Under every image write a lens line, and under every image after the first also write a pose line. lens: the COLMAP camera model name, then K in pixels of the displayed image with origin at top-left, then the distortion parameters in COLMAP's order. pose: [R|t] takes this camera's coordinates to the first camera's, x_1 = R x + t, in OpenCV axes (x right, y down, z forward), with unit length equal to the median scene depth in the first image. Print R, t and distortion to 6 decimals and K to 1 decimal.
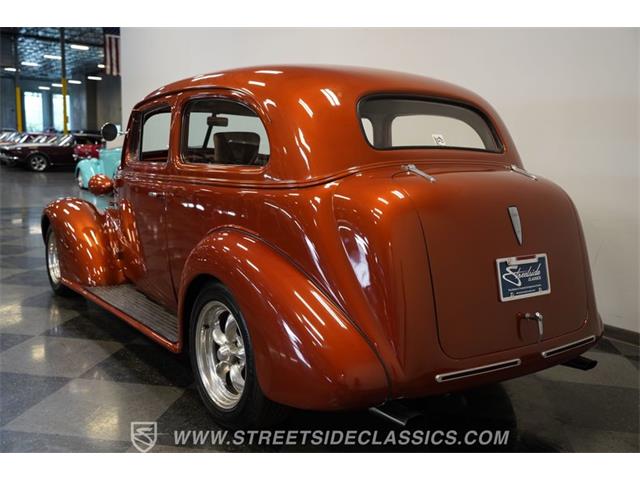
lens RADIAL K [[660.0, 0, 368.0], [0, 660.0, 242.7], [0, 0, 1]] dist [-0.006392, 0.120297]
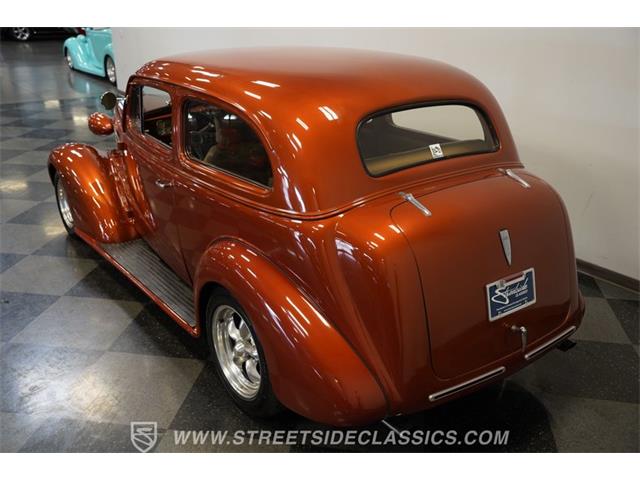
lens RADIAL K [[660.0, 0, 368.0], [0, 660.0, 242.7], [0, 0, 1]] dist [-0.006392, 0.120297]
pose [[0.999927, -0.011928, -0.002127, 0.002561], [0.012080, 0.967952, 0.250844, -0.276590], [-0.000934, -0.250852, 0.968025, -0.029198]]
